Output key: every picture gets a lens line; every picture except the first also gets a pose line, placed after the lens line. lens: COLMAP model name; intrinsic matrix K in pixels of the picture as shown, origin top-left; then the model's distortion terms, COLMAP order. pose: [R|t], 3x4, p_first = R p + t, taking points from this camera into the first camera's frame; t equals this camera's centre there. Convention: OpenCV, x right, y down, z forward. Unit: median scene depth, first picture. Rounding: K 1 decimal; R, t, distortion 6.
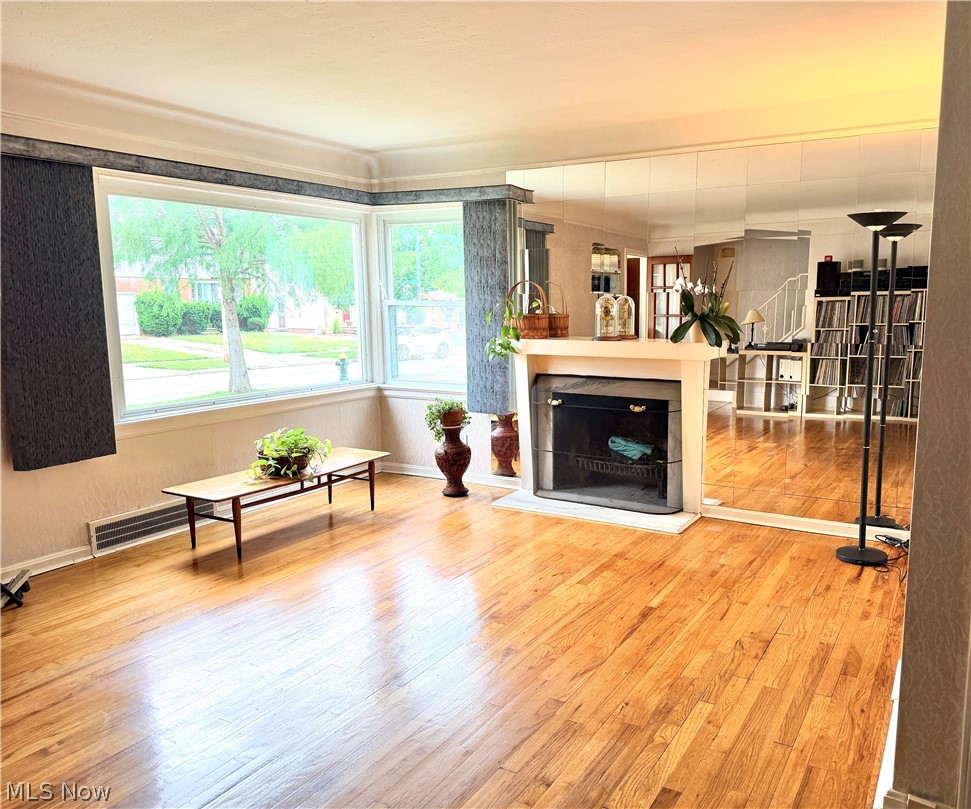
lens RADIAL K [[731.1, 0, 486.2], [0, 731.1, 413.5], [0, 0, 1]] dist [0.021132, -0.009538]
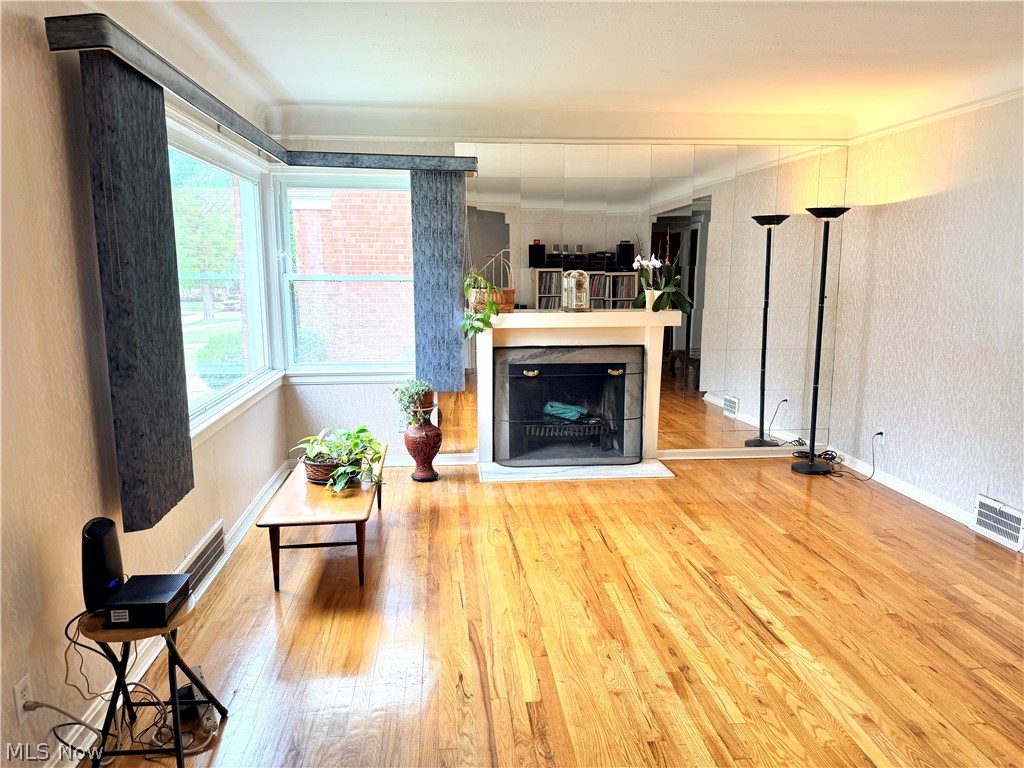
lens RADIAL K [[713.2, 0, 504.1], [0, 713.2, 390.4], [0, 0, 1]] dist [0.022631, -0.047326]
pose [[0.830558, -0.095456, 0.548691, -0.492243], [0.087922, 0.995321, 0.040068, -0.034896], [-0.549949, 0.014963, 0.835064, 0.178764]]
